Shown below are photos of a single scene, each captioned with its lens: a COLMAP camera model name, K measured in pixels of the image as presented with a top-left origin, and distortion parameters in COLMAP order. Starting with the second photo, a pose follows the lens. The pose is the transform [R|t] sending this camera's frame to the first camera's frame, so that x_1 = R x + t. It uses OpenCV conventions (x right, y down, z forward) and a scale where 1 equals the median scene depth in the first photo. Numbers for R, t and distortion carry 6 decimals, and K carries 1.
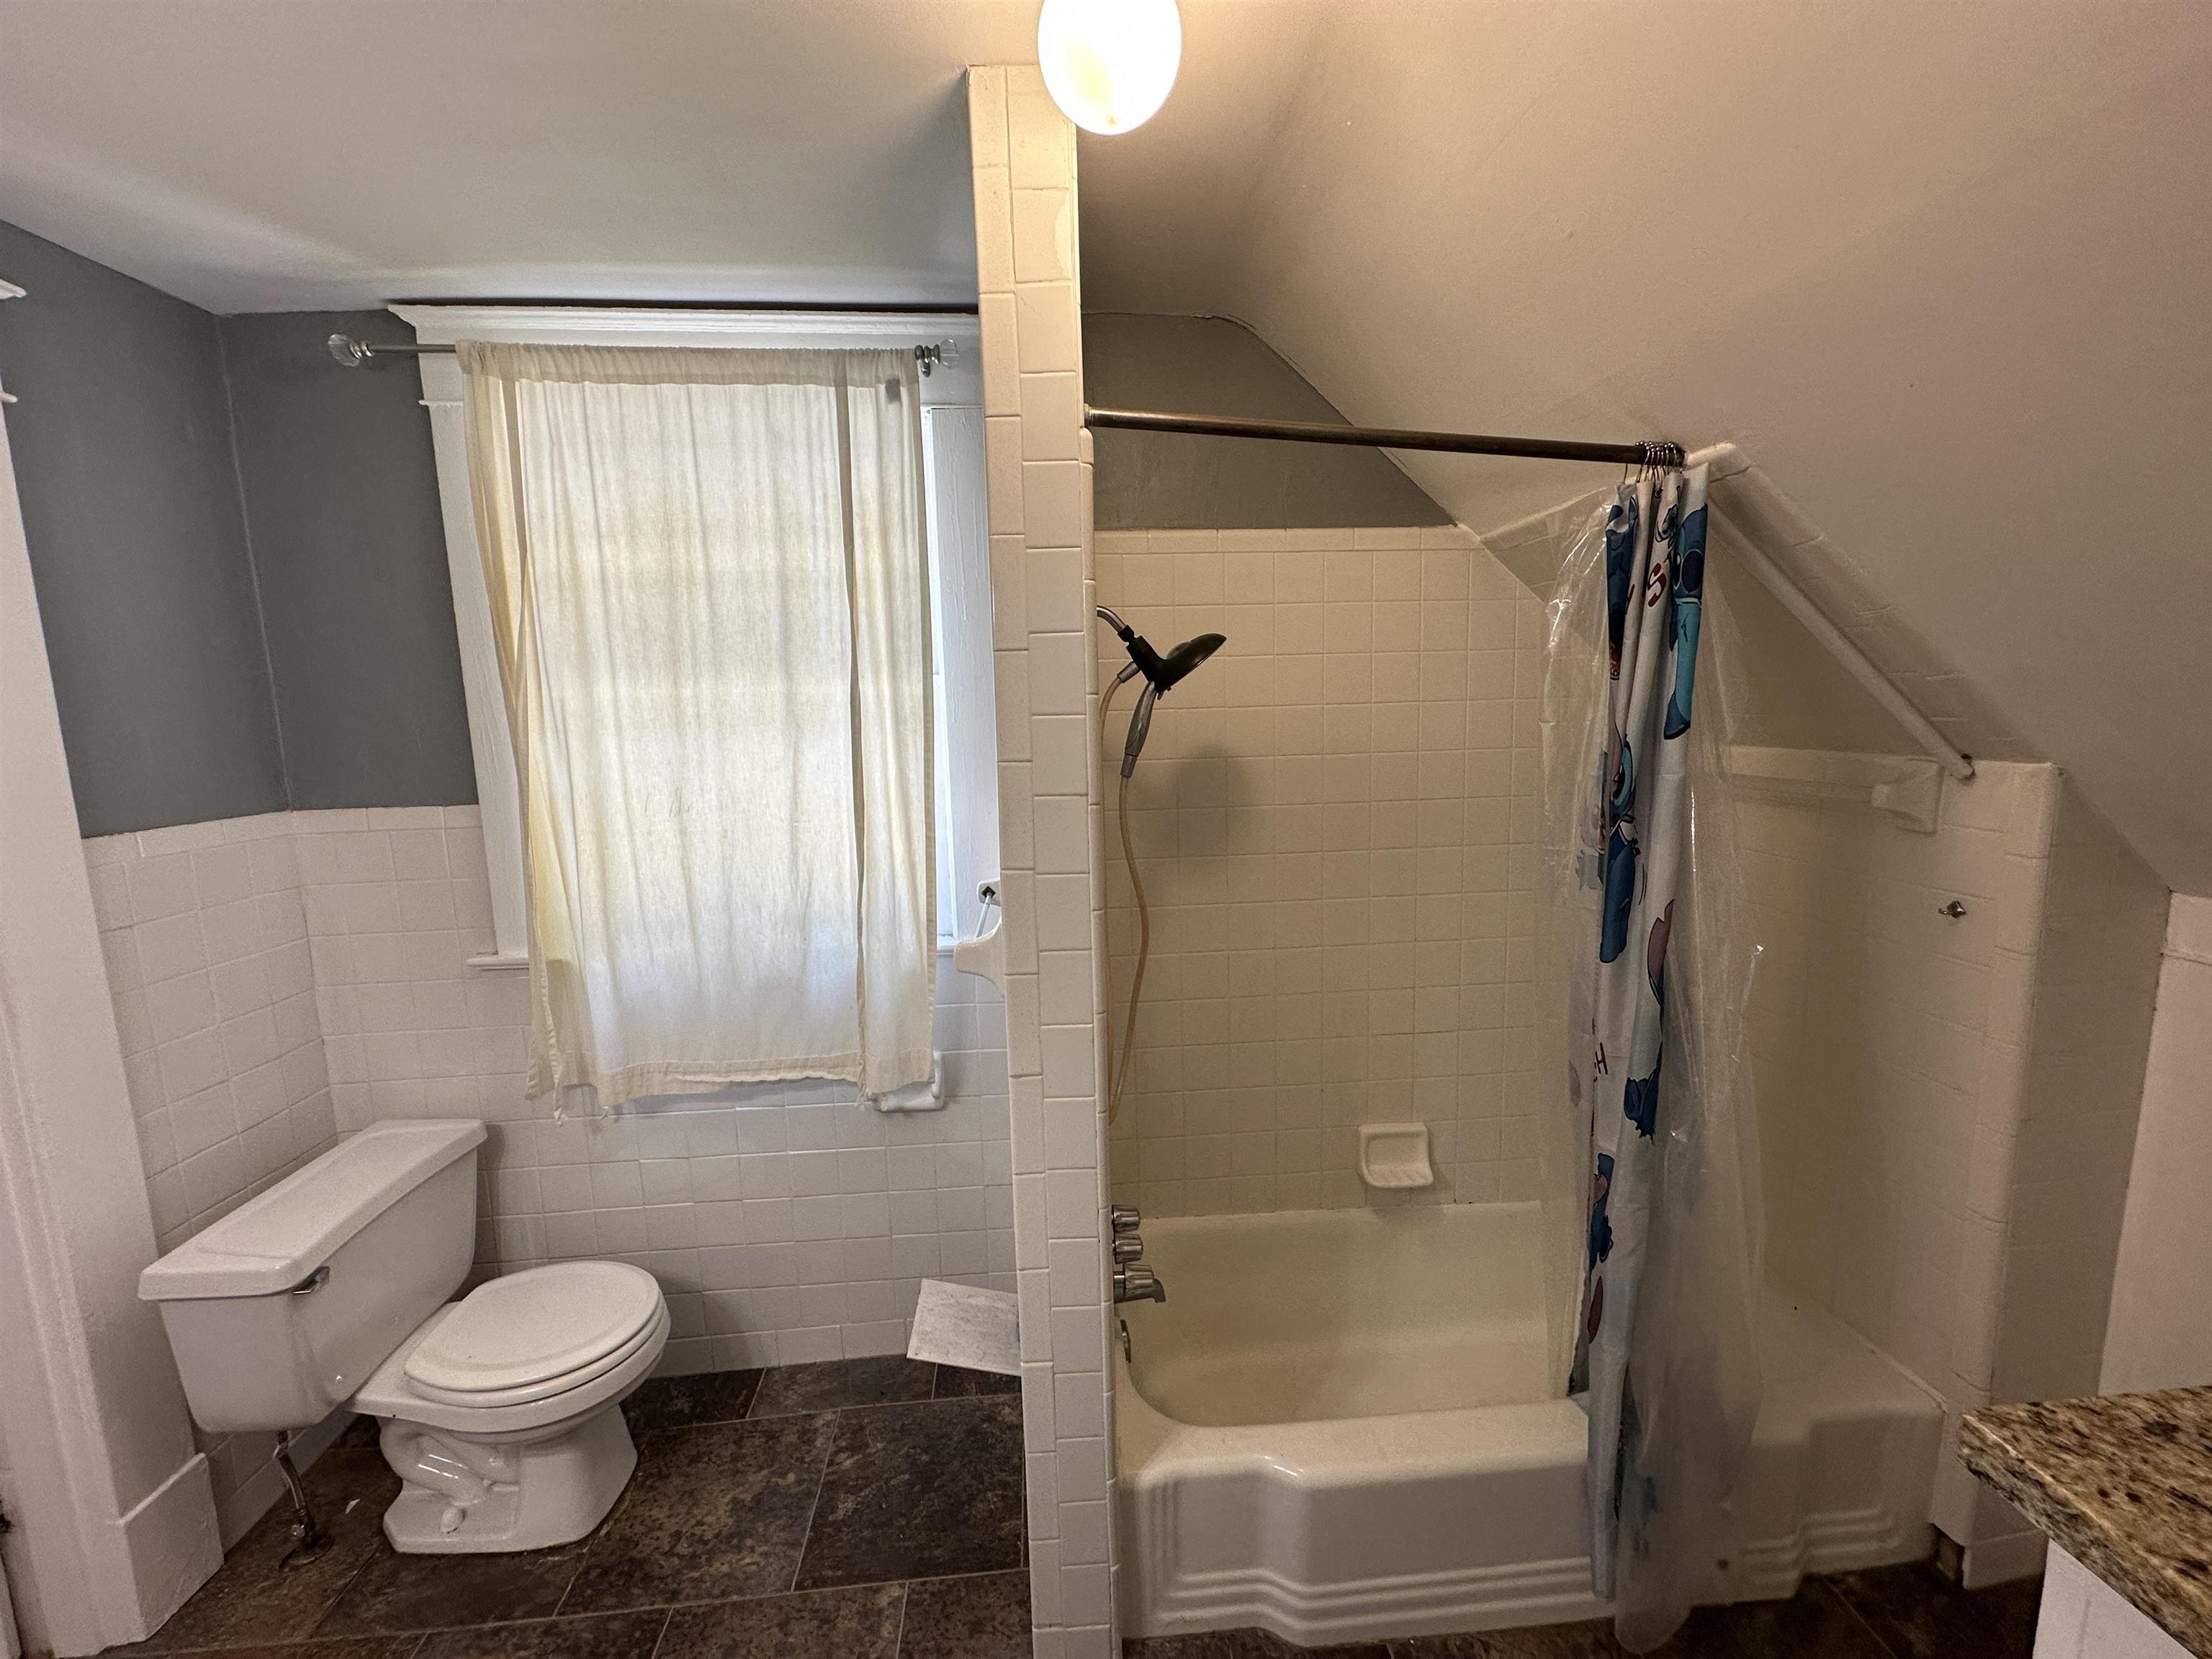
lens RADIAL K [[878.6, 0, 1106.0], [0, 878.6, 825.7], [0, 0, 1]] dist [-0.002434, 0.000409]
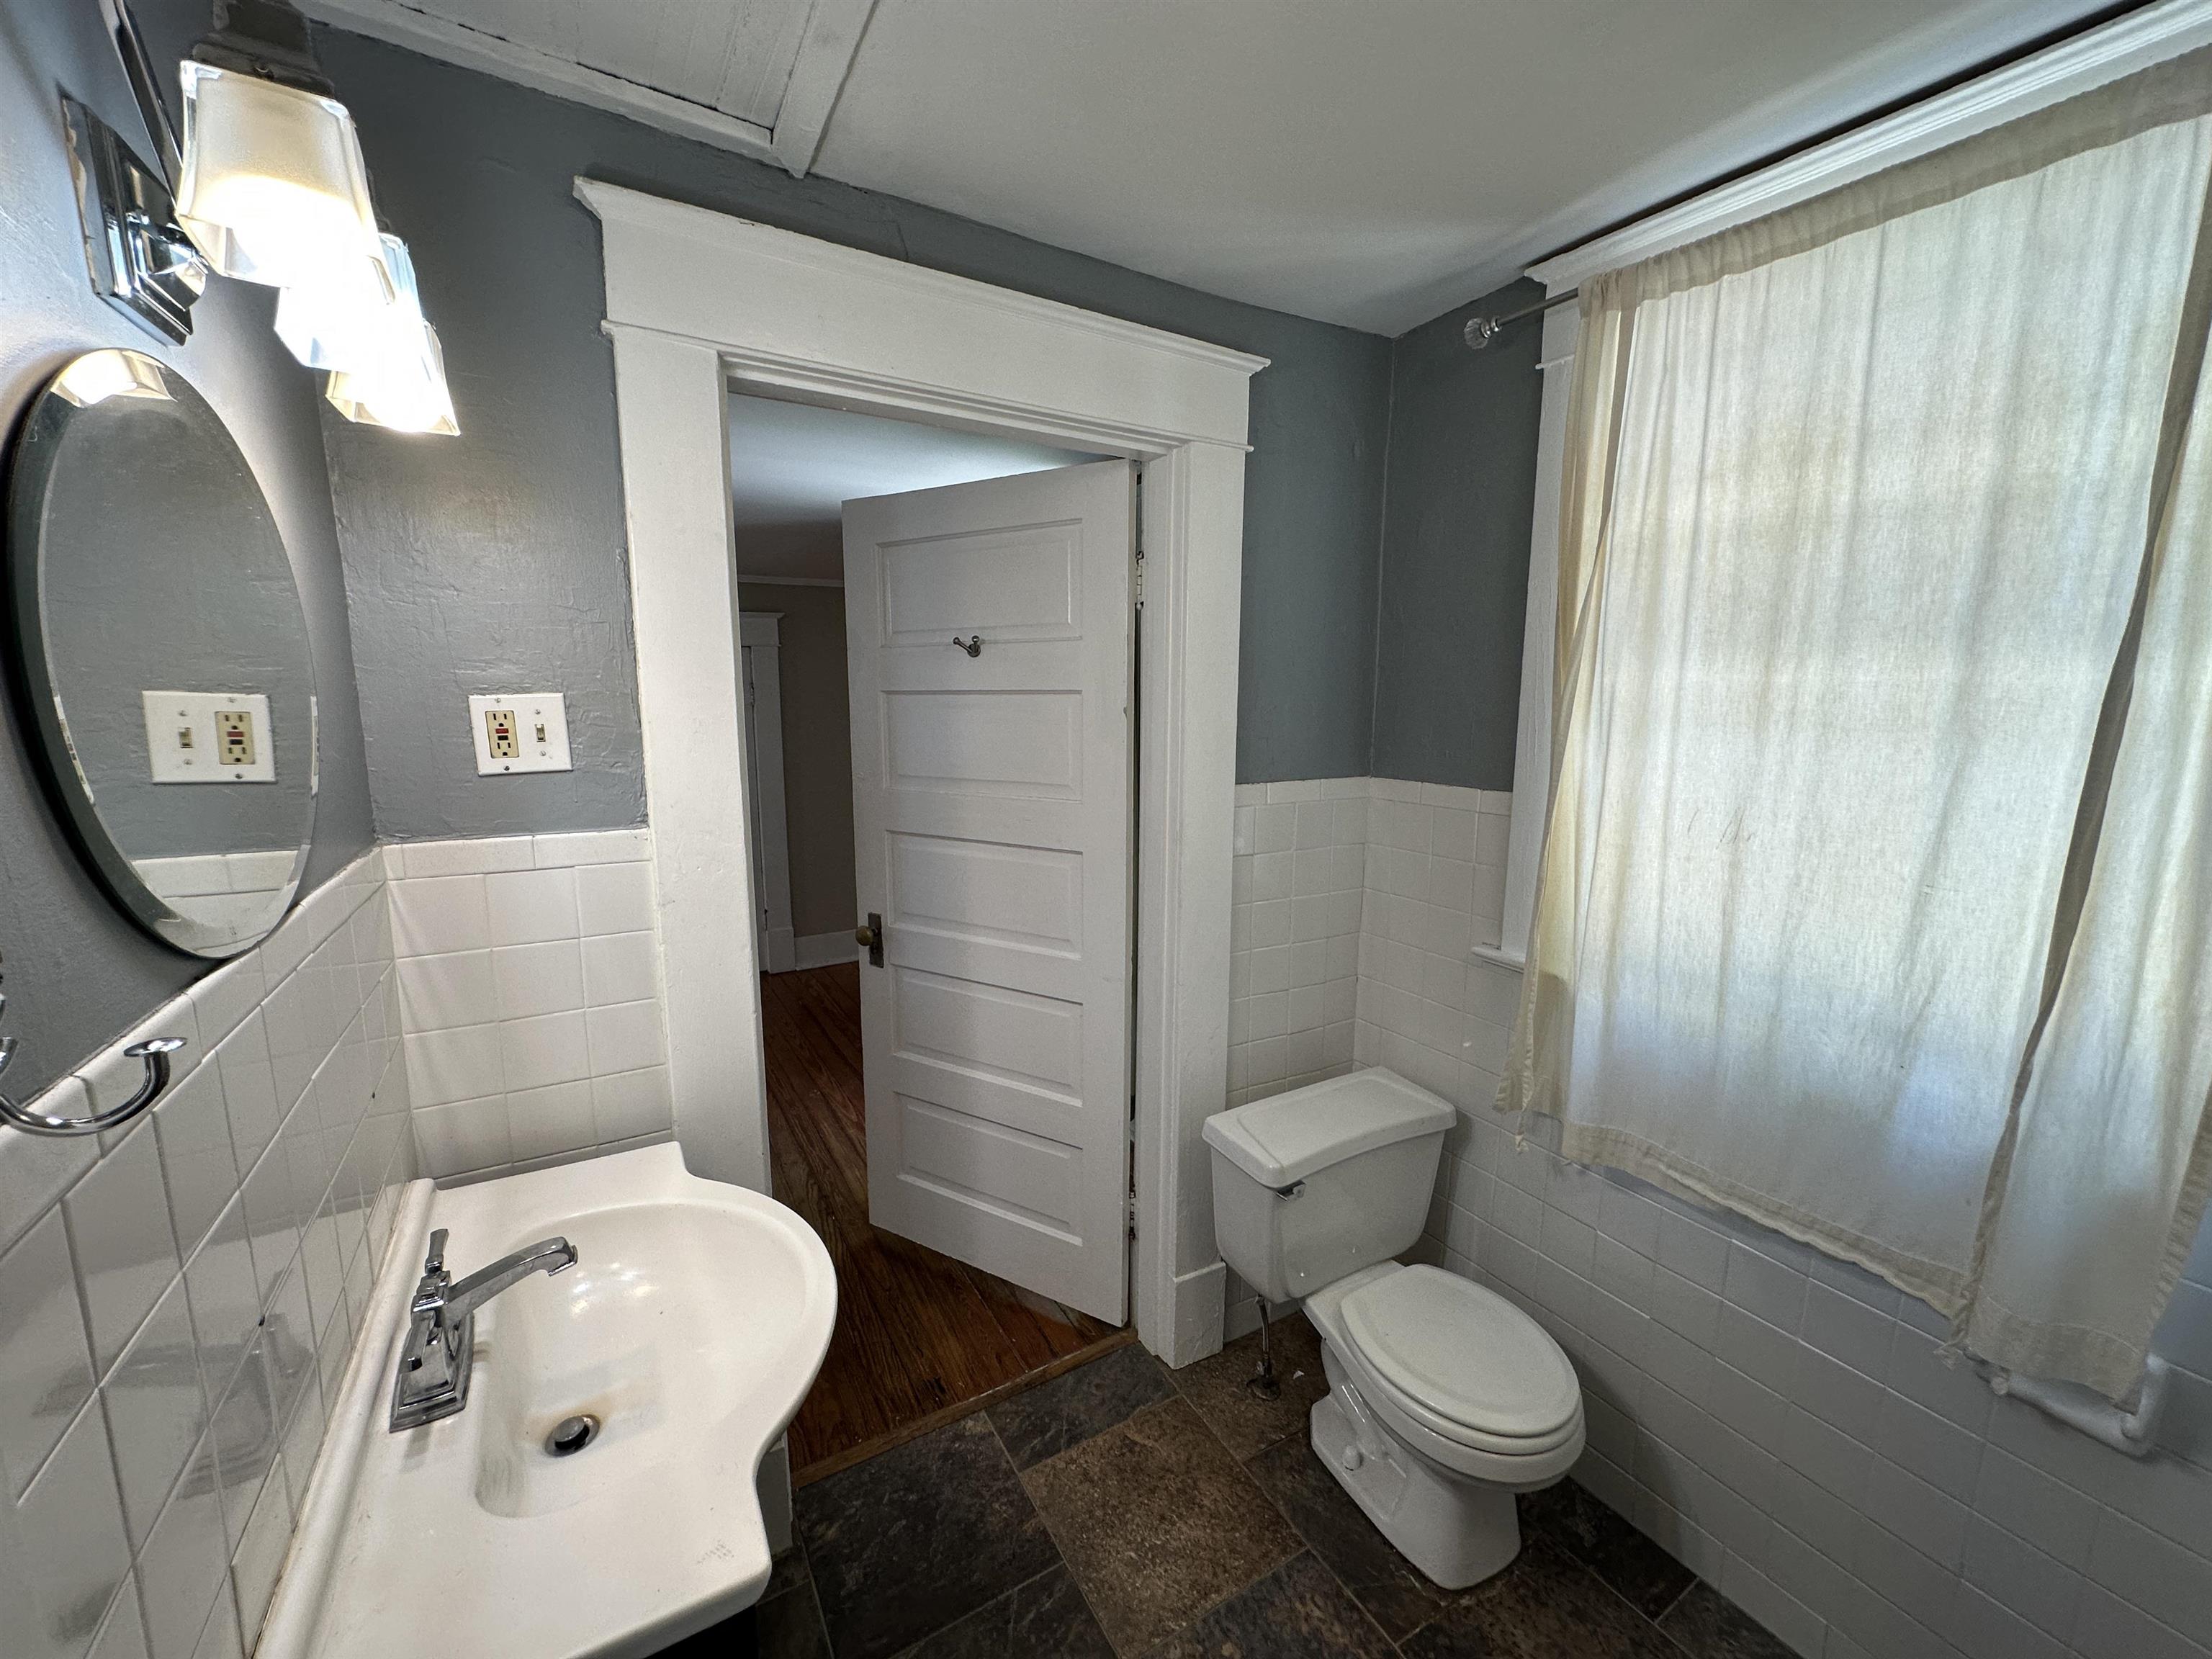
lens RADIAL K [[878.6, 0, 1106.0], [0, 878.6, 825.7], [0, 0, 1]] dist [-0.002434, 0.000409]
pose [[0.438284, 0.166902, -0.883205, -0.064131], [-0.140399, 0.983260, 0.116138, -0.039789], [0.887804, 0.073100, 0.454380, 0.189044]]
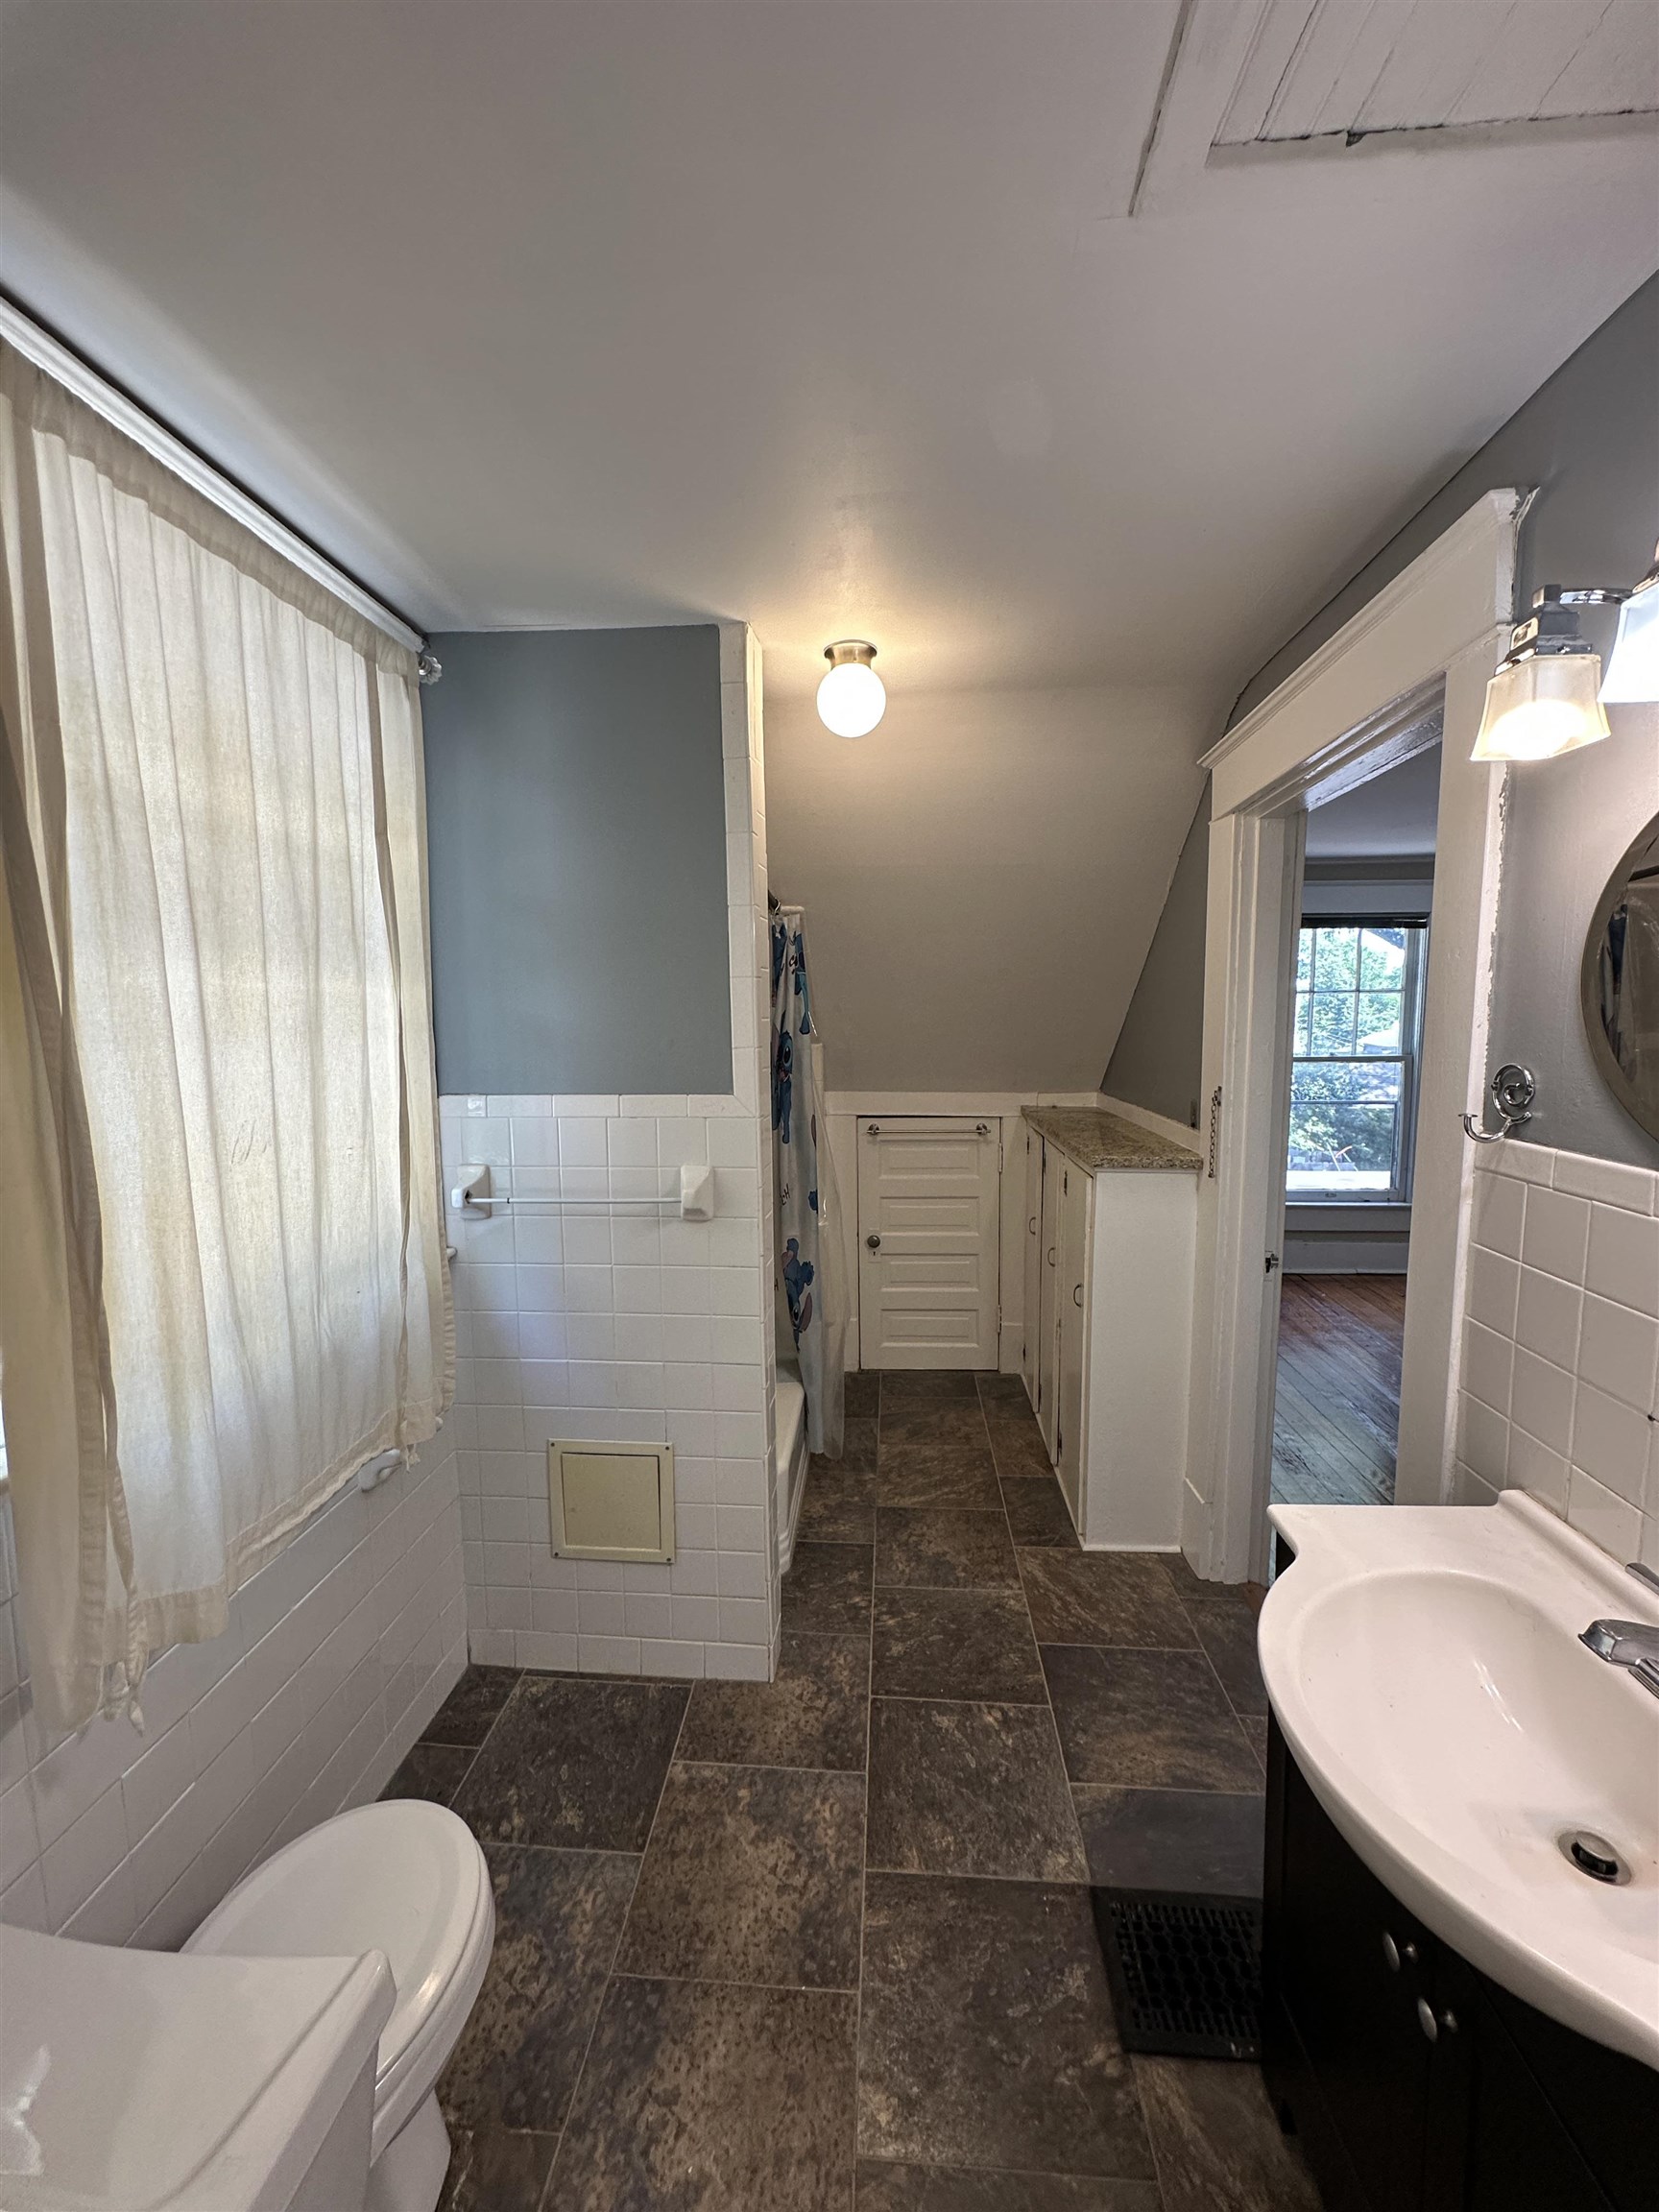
lens RADIAL K [[878.6, 0, 829.5], [0, 878.6, 1106.0], [0, 0, 1]] dist [-0.002434, 0.000409]
pose [[0.154624, -0.078499, 0.984850, -1.142322], [0.145429, 0.987788, 0.055900, -0.025917], [-0.977211, 0.134582, 0.164152, 0.440256]]
